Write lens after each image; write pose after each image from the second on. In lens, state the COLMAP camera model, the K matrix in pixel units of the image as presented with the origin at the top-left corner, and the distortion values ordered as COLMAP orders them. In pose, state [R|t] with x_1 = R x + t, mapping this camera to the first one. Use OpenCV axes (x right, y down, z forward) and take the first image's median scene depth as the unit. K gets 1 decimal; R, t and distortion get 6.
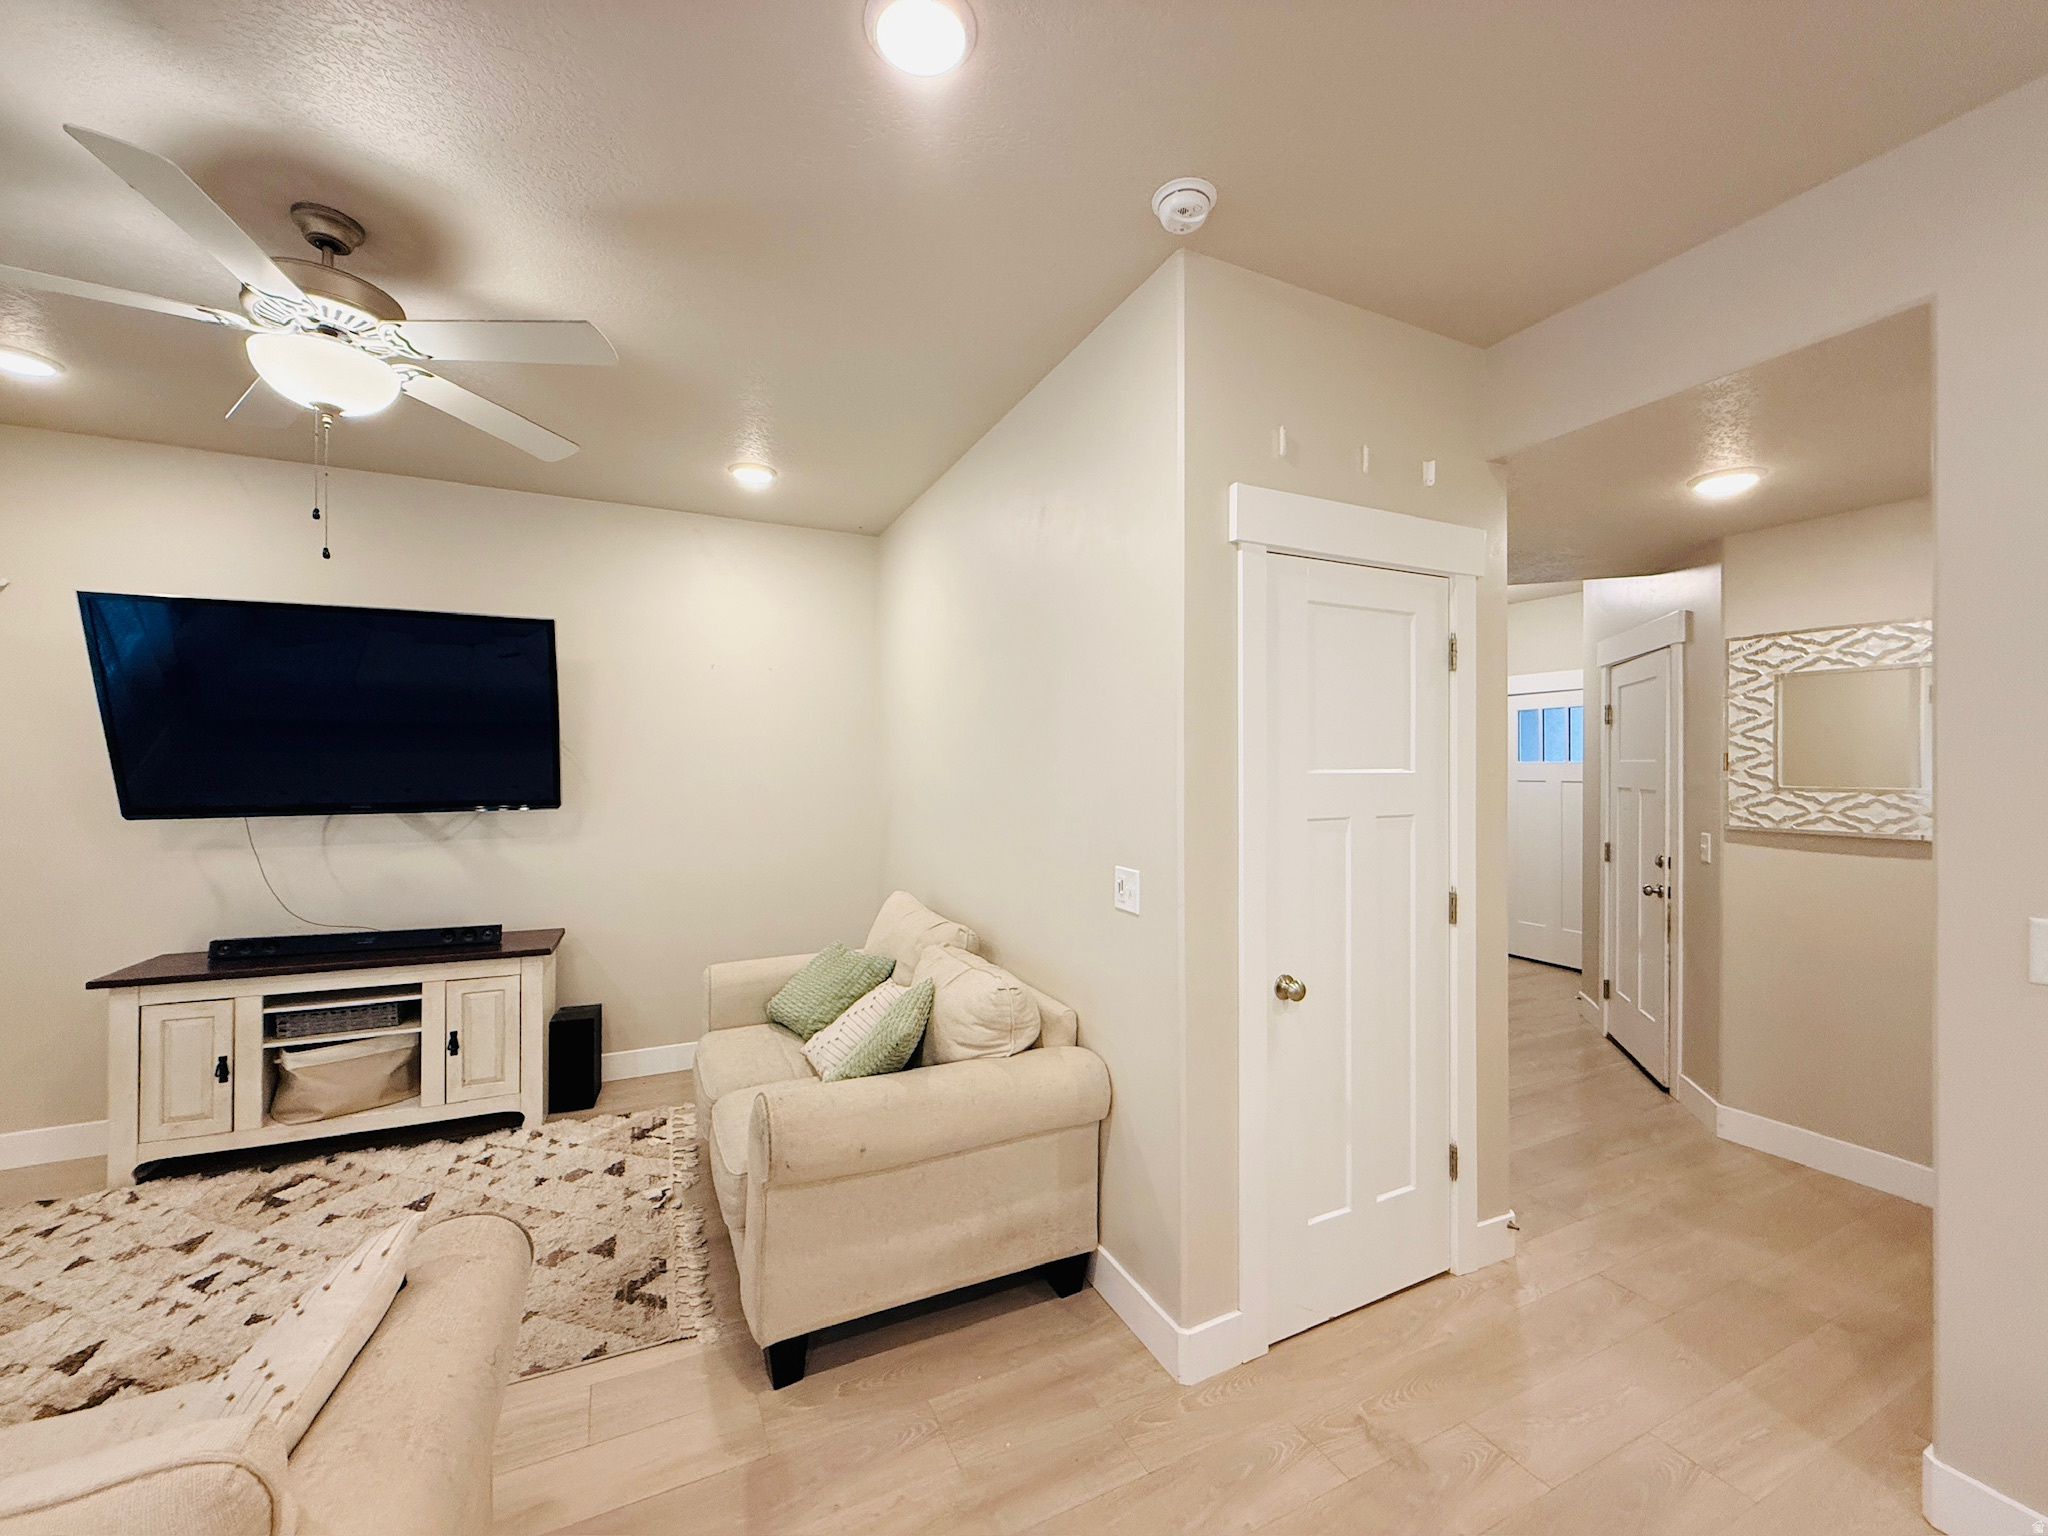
lens RADIAL K [[816.0, 0, 1020.6], [0, 816.0, 764.7], [0, 0, 1]] dist [0.000806, 0.000098]
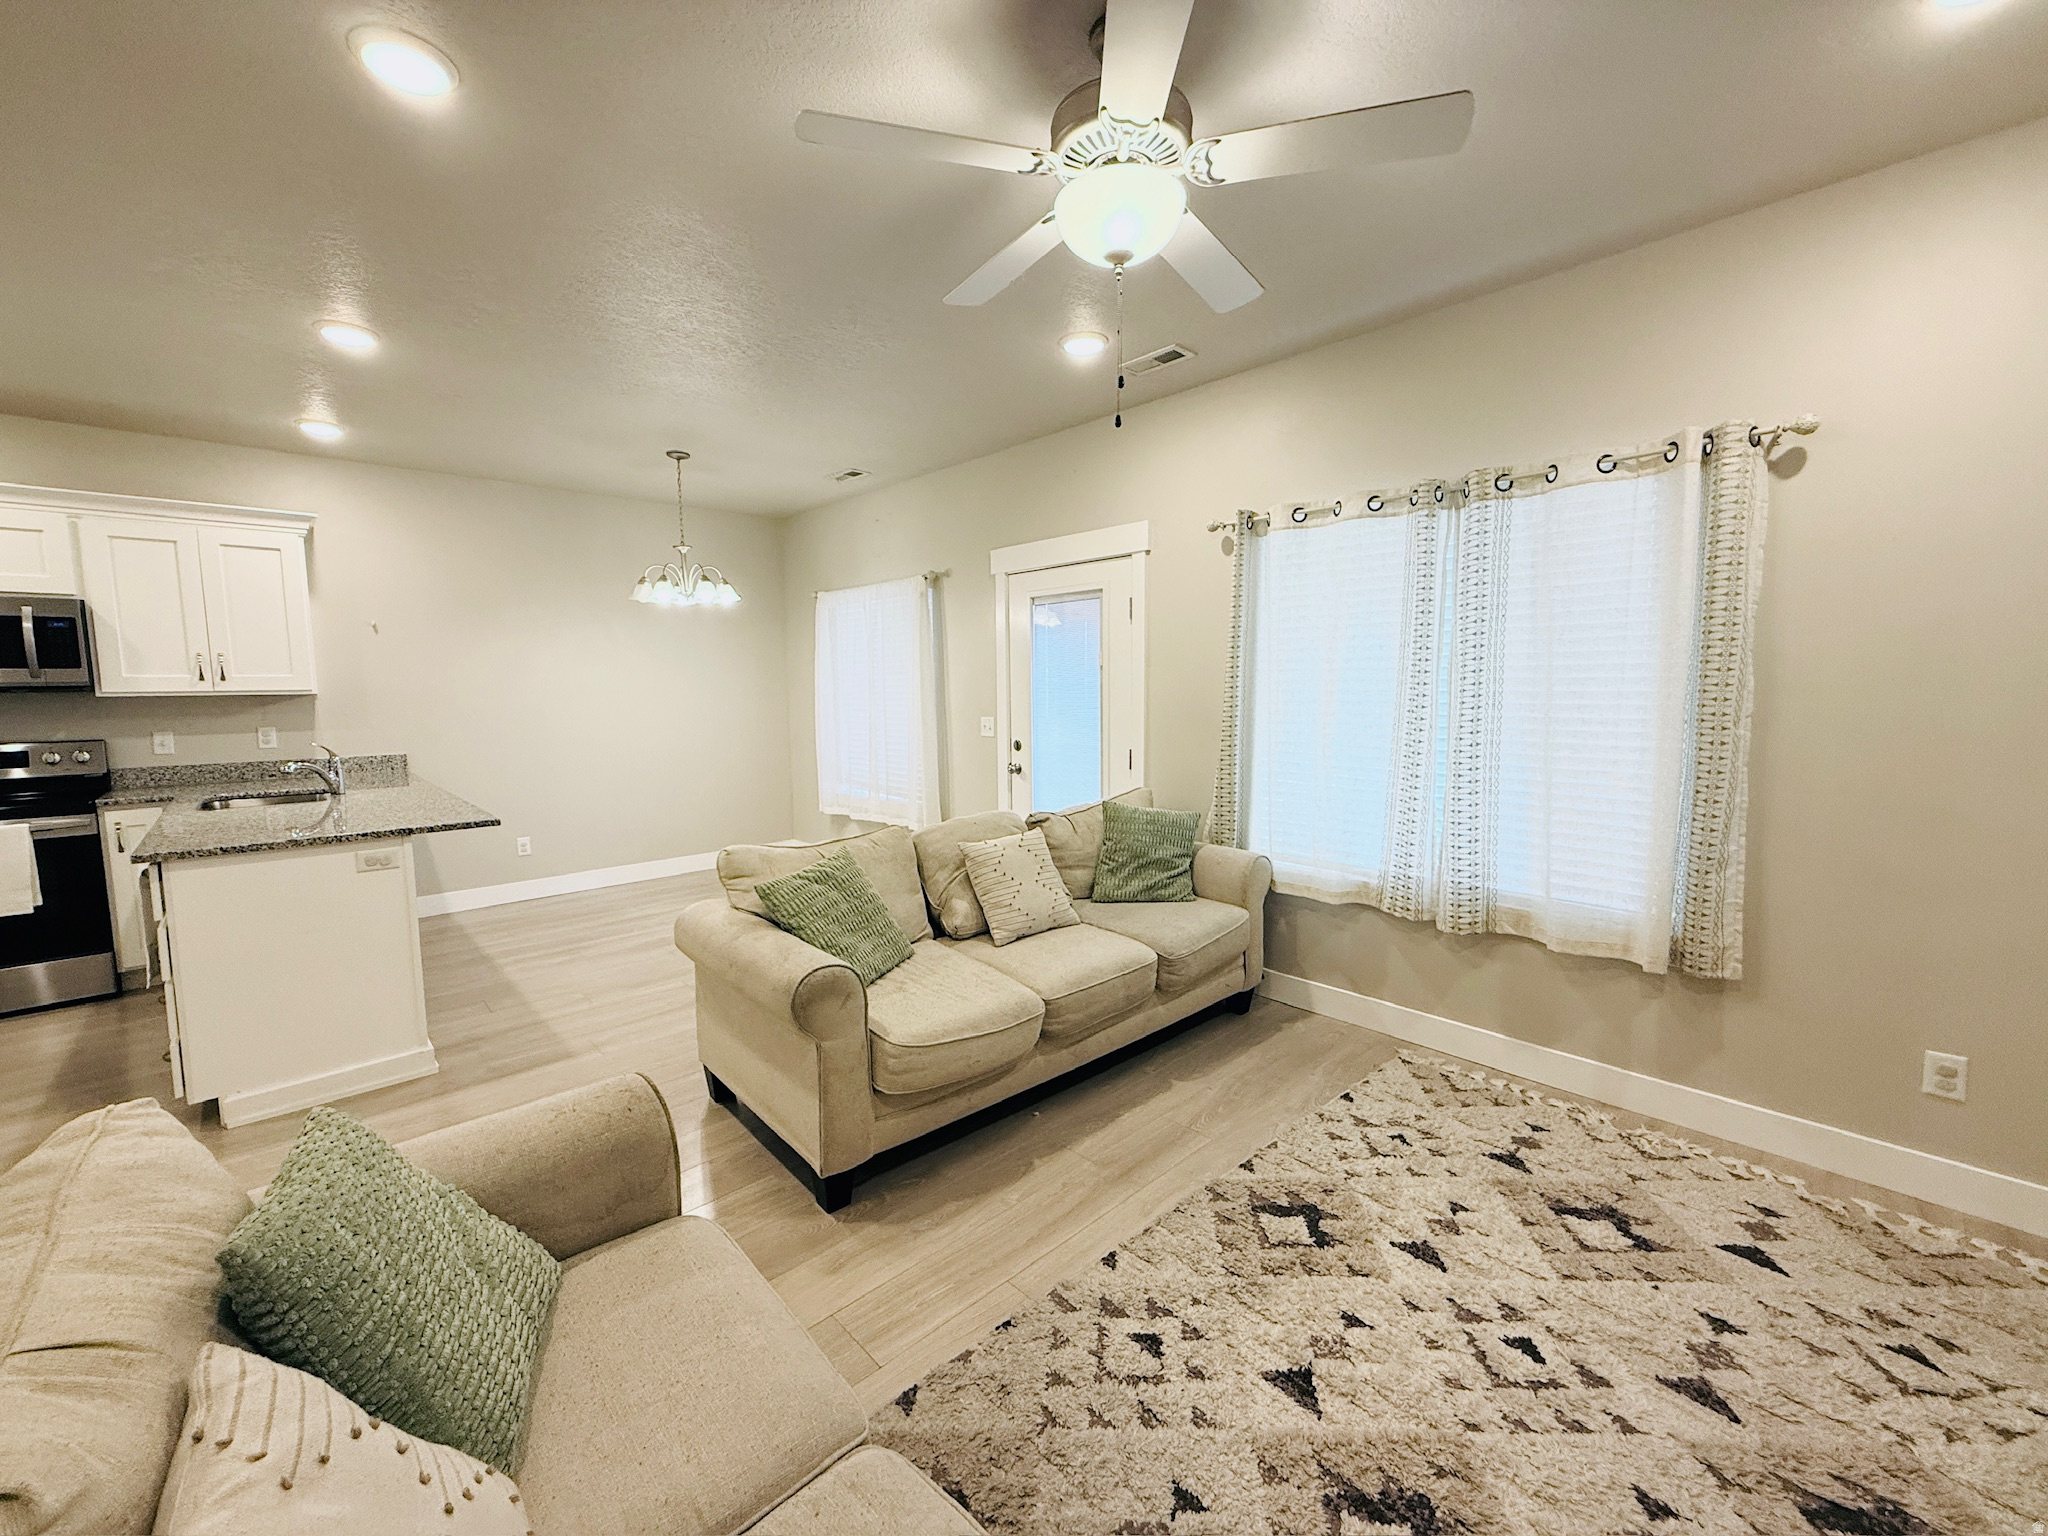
lens RADIAL K [[815.8, 0, 1019.4], [0, 815.8, 763.5], [0, 0, 1]] dist [0.000987, 0.000130]
pose [[-0.954488, 0.035864, -0.296087, -0.283165], [0.007634, 0.995357, 0.095953, 0.025393], [0.298153, 0.089325, -0.950329, 1.187363]]
